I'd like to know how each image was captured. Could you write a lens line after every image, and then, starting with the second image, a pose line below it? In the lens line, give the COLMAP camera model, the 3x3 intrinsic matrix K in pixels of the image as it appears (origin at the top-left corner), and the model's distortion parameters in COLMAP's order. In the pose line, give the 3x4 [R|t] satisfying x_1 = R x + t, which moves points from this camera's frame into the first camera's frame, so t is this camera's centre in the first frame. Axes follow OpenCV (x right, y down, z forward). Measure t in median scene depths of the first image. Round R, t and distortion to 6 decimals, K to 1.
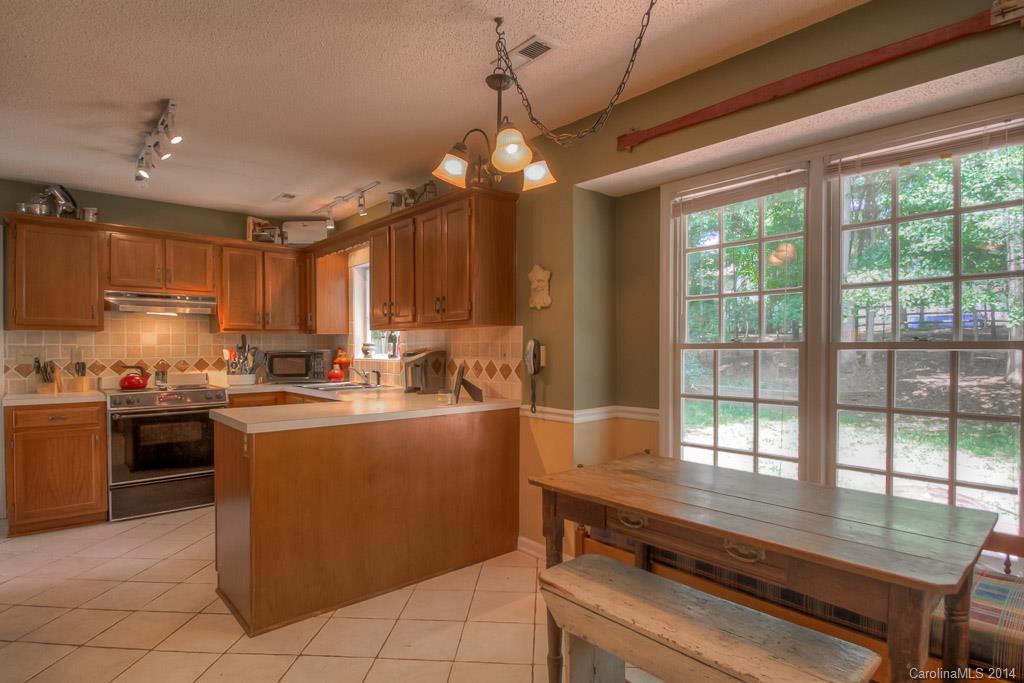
lens RADIAL K [[553.7, 0, 512.0], [0, 553.7, 341.5], [0, 0, 1]] dist [0.000531, -0.001597]
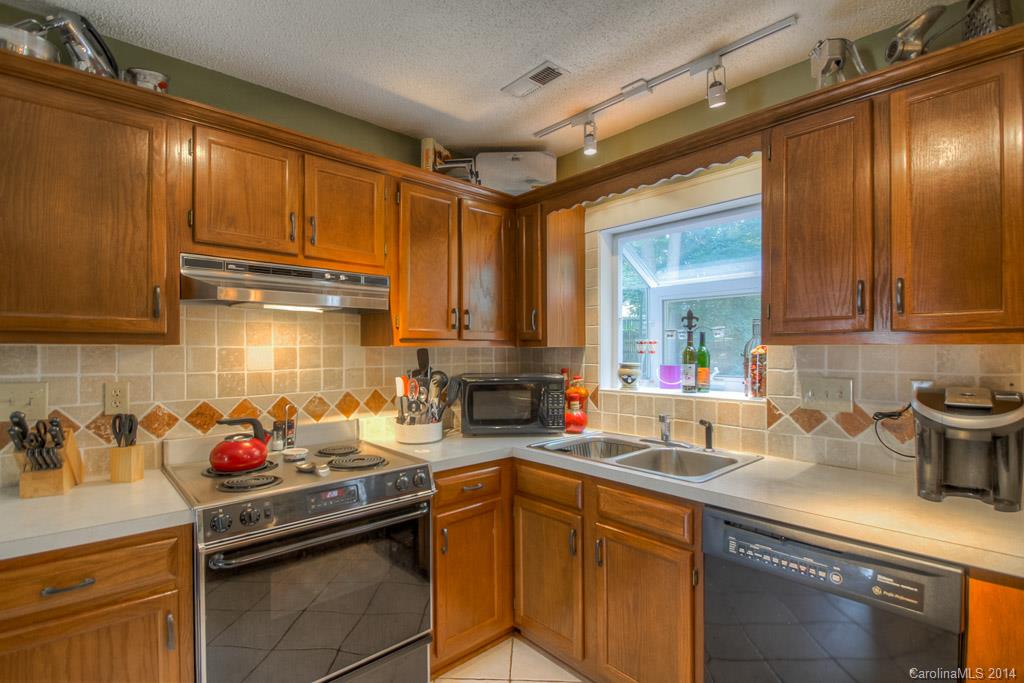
lens RADIAL K [[488.9, 0, 513.3], [0, 488.9, 346.4], [0, 0, 1]] dist [0.015444, -0.015751]
pose [[0.999790, 0.001516, 0.020420, -0.433693], [-0.001512, 0.999999, -0.000204, -0.015969], [-0.020420, 0.000173, 0.999791, 0.547020]]
